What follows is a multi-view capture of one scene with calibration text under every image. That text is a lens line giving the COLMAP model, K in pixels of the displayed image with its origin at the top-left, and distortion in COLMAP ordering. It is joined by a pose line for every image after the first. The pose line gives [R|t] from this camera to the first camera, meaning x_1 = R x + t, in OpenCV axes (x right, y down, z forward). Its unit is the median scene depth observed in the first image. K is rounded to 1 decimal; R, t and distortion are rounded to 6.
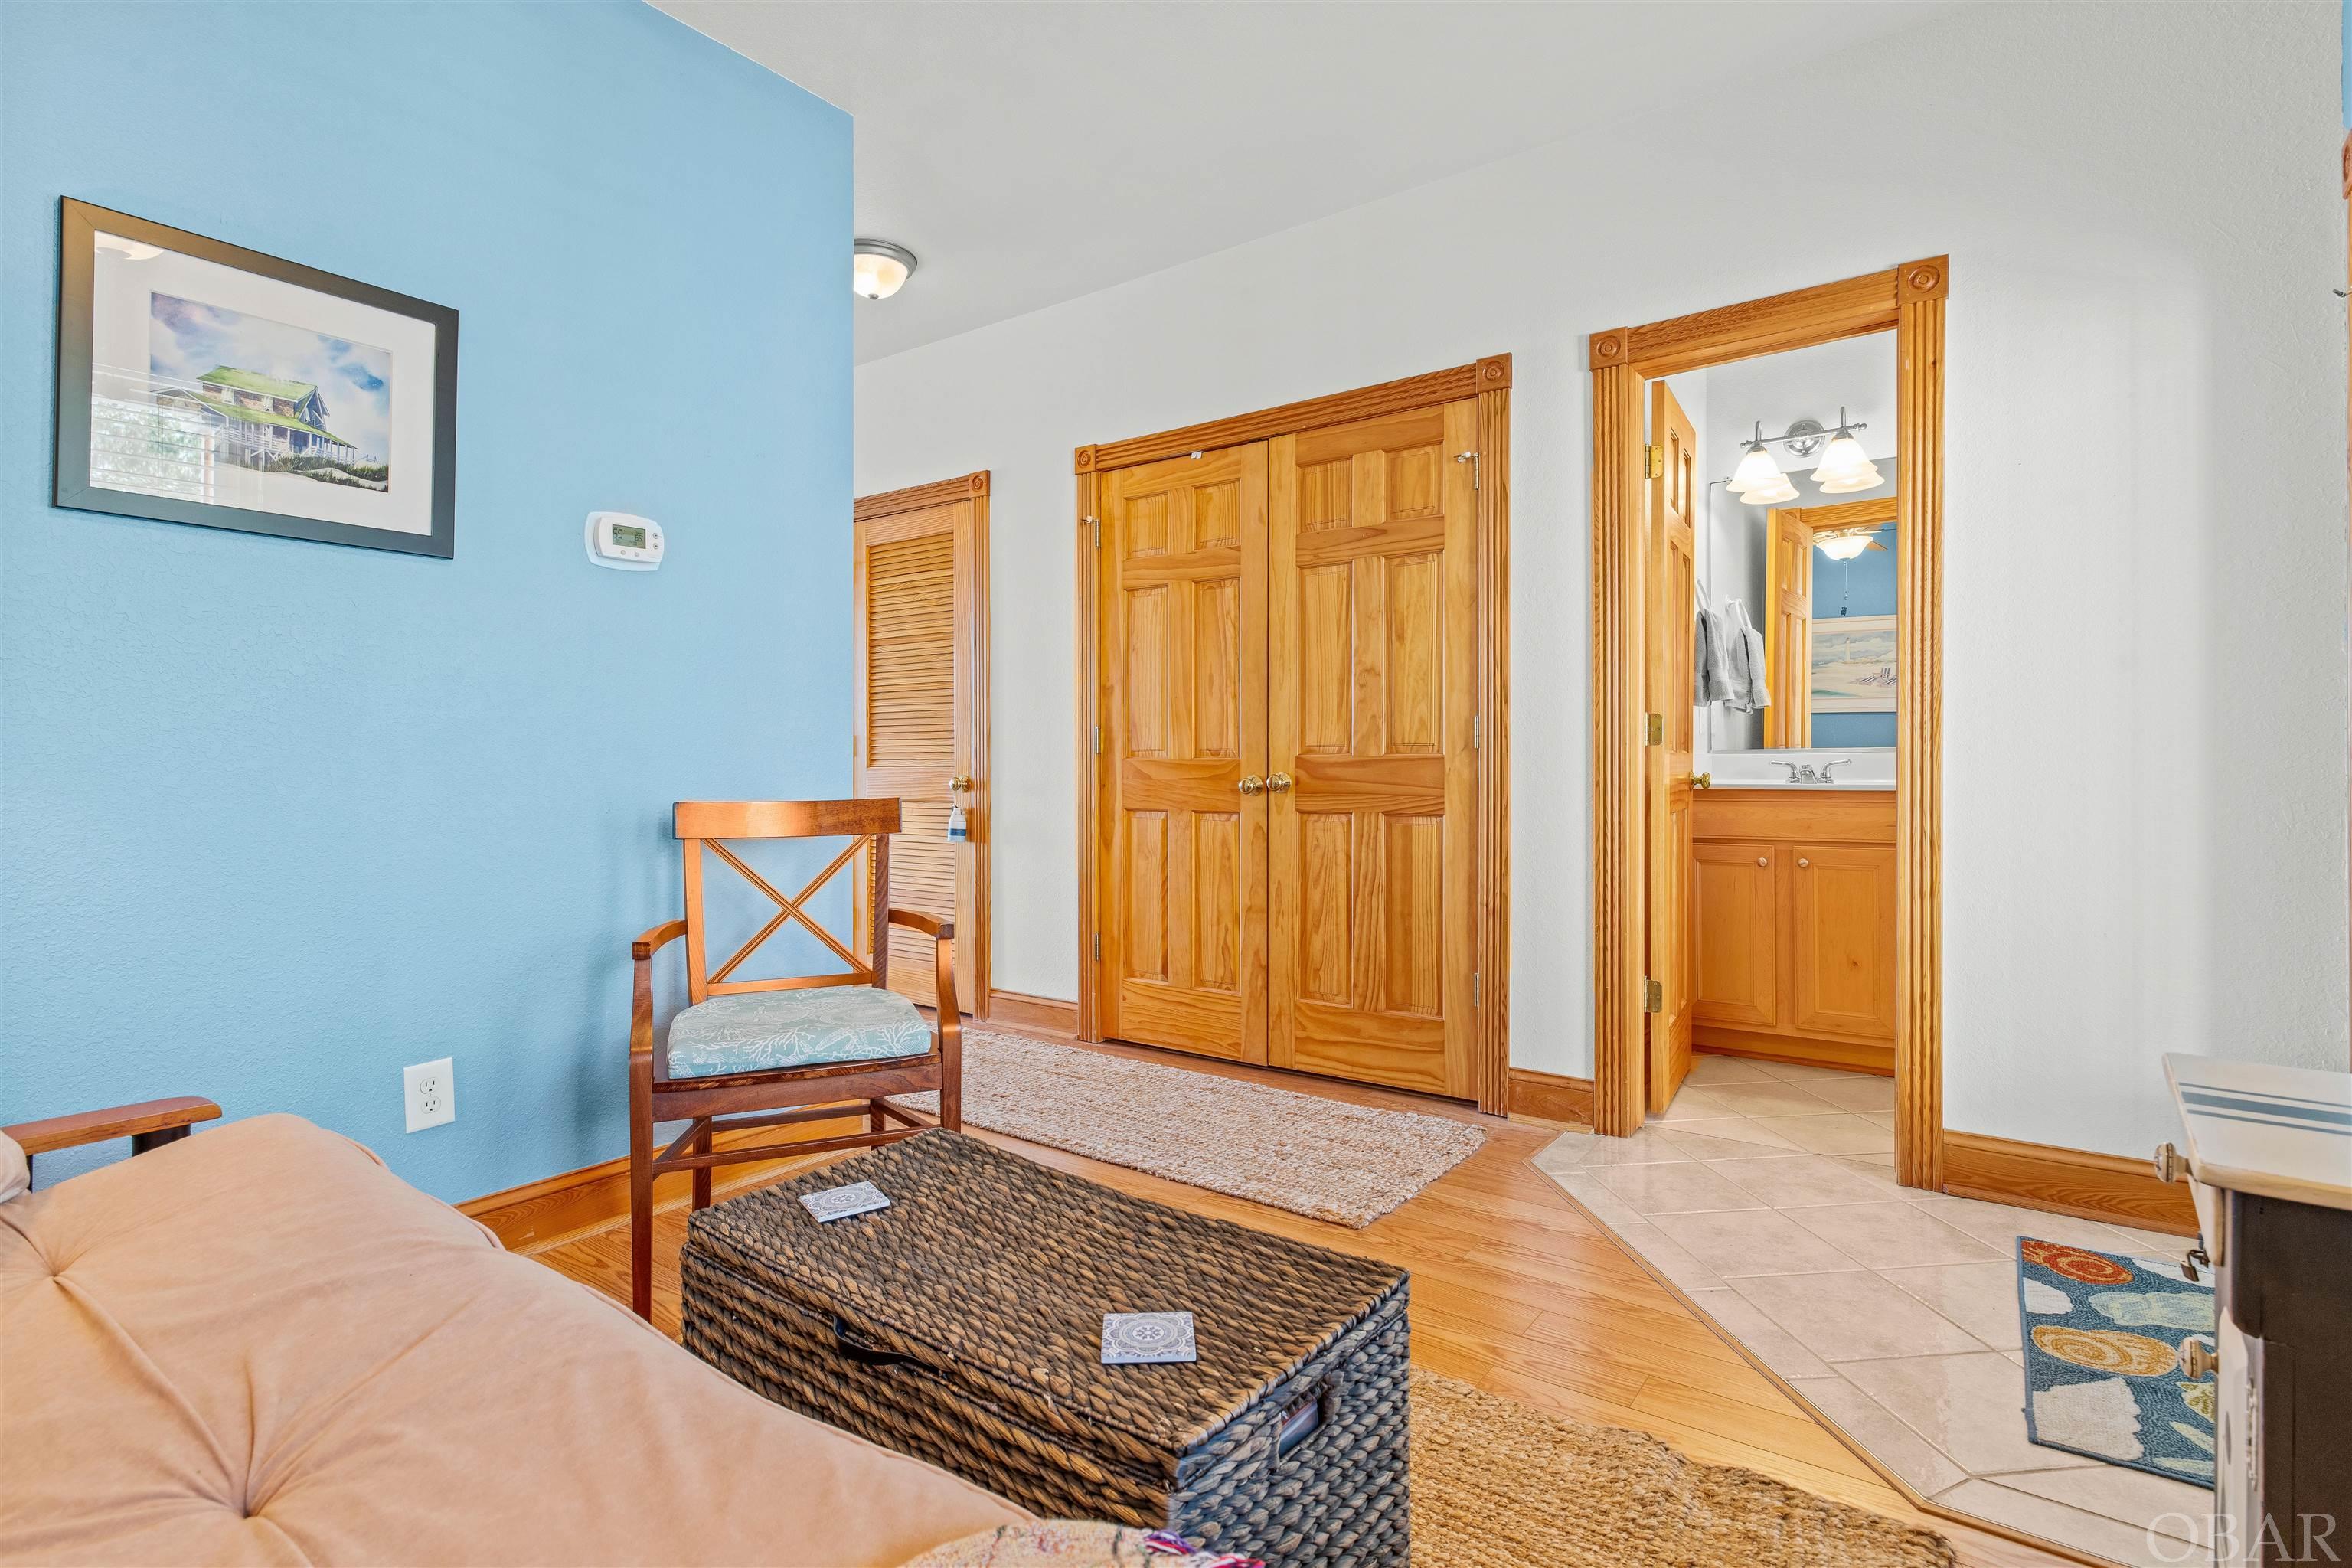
lens RADIAL K [[1158.4, 0, 1180.4], [0, 1158.4, 740.9], [0, 0, 1]] dist [0.000128, 0.000429]
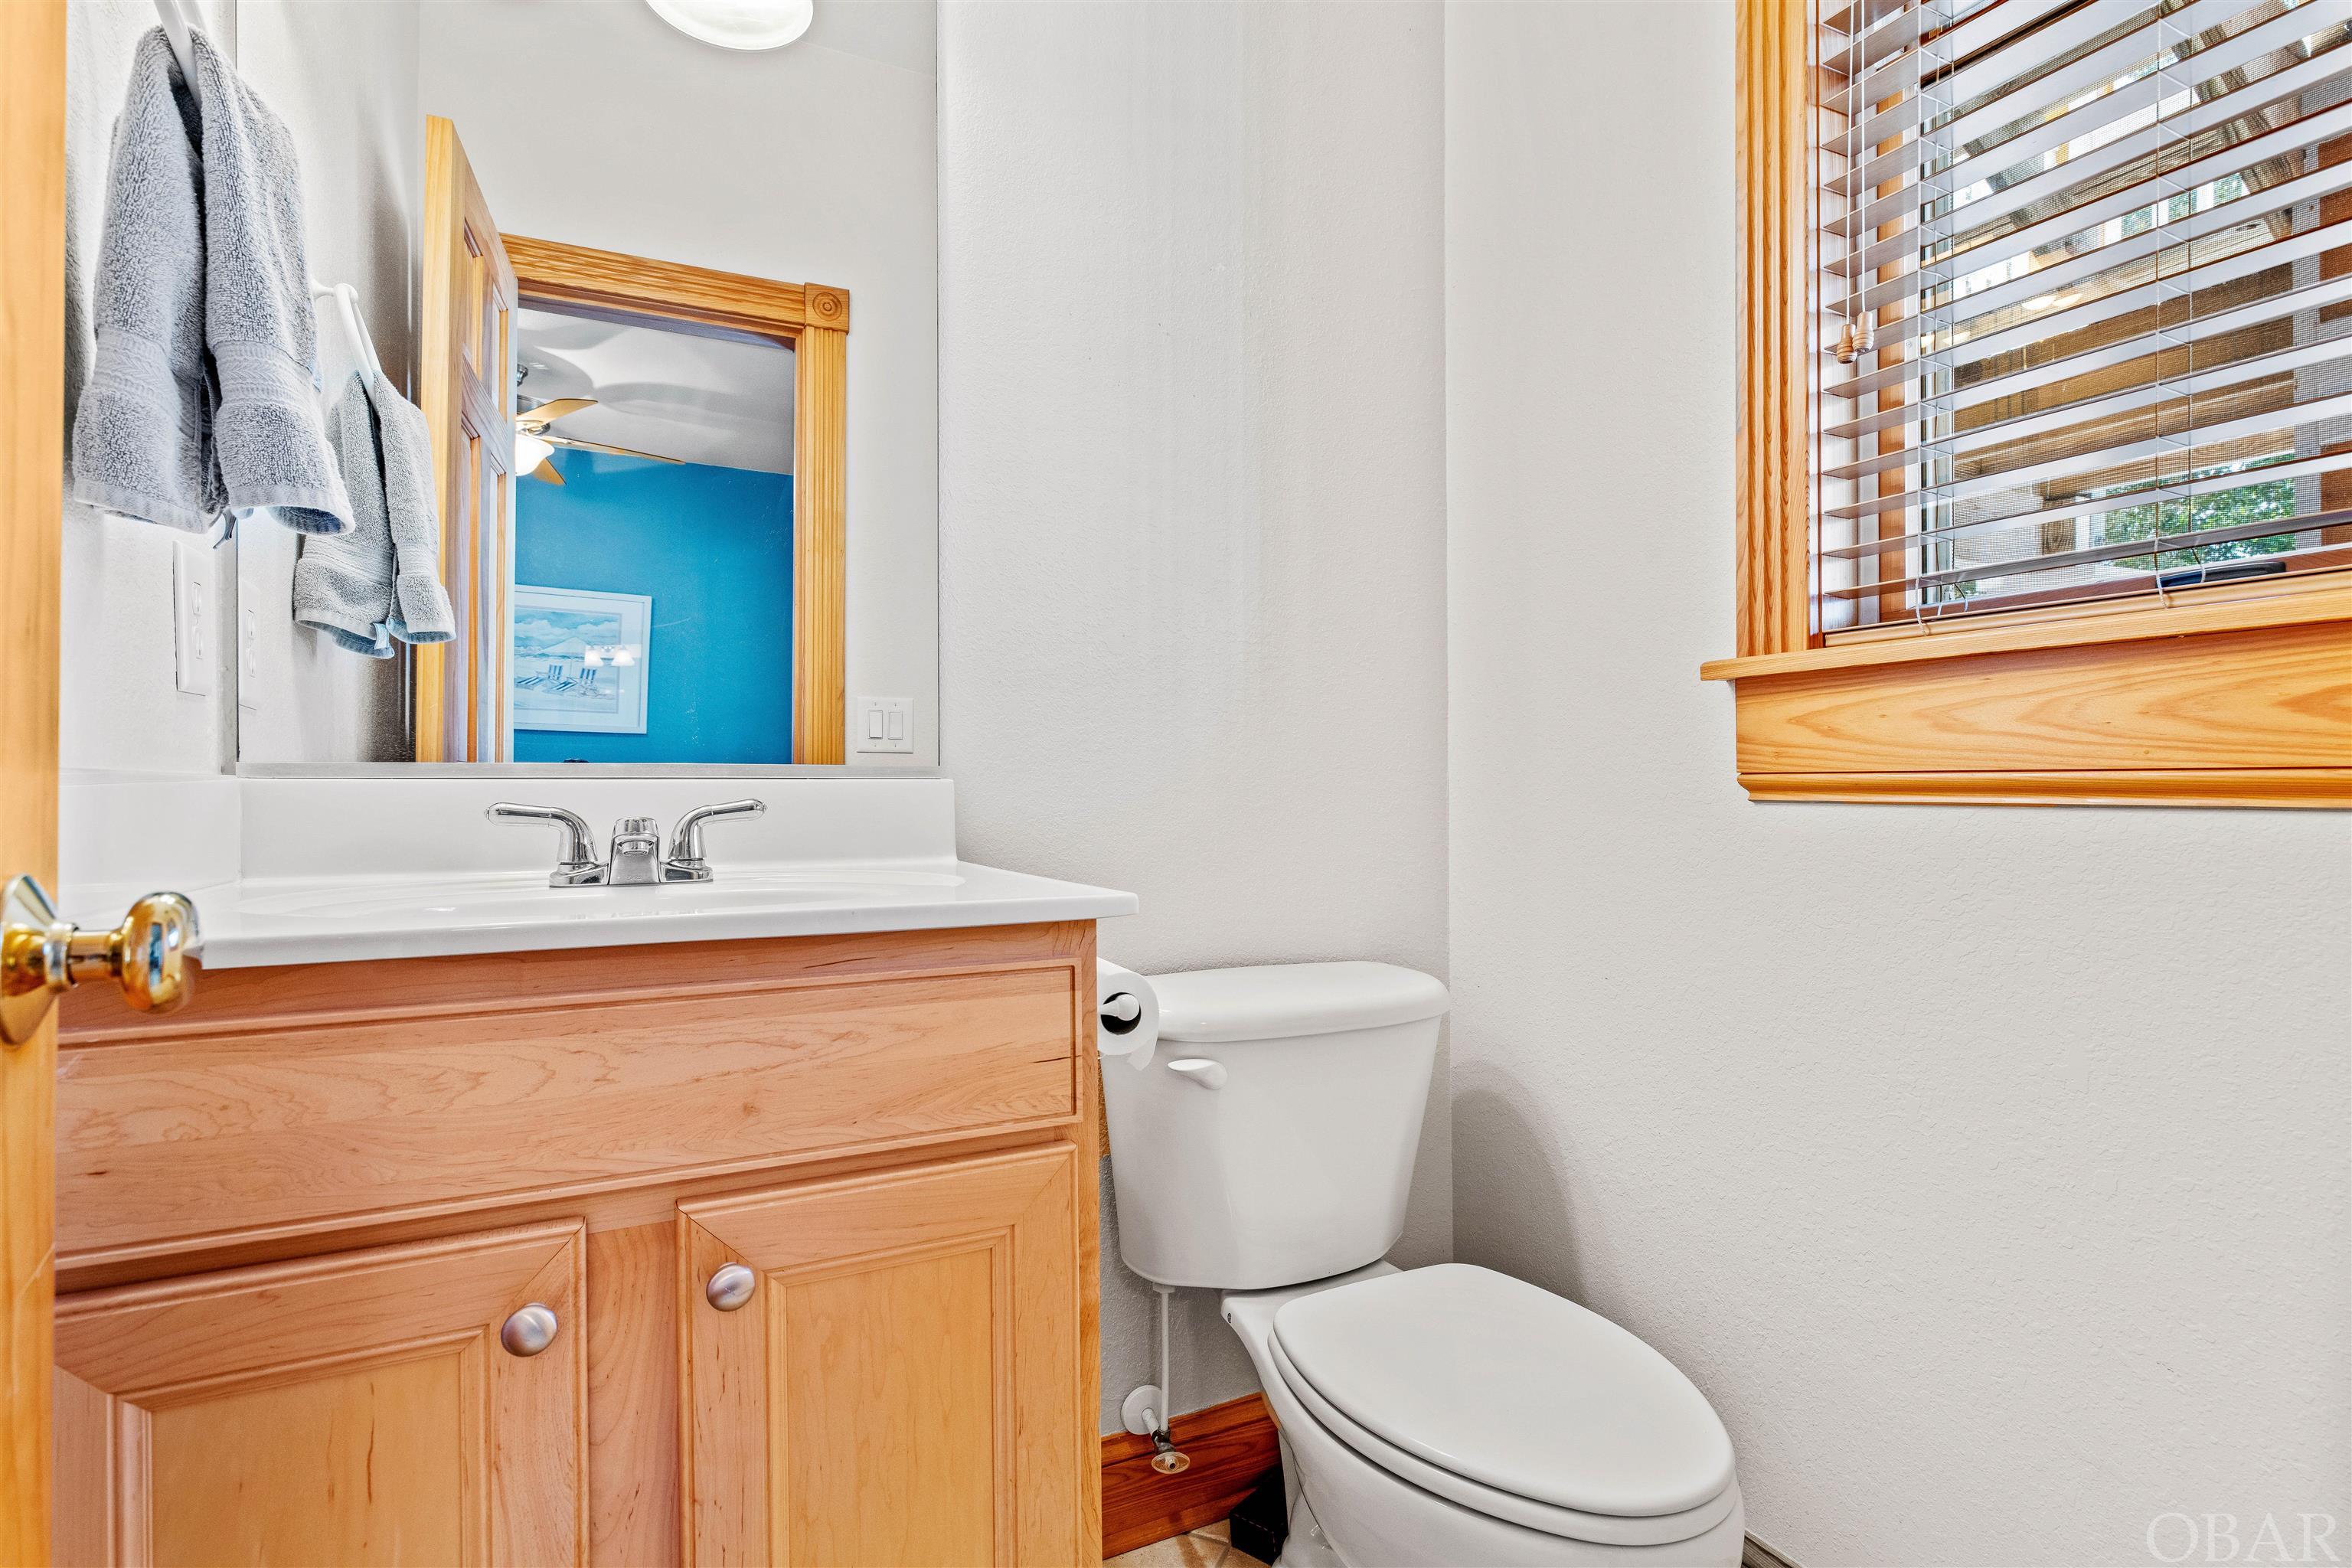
lens RADIAL K [[1149.2, 0, 1173.6], [0, 1149.2, 779.5], [0, 0, 1]] dist [-0.001973, -0.000209]
pose [[0.448523, -0.010890, 0.893705, 0.364400], [-0.006260, 0.999863, 0.015325, 0.006062], [-0.893749, -0.012468, 0.448394, 0.788674]]
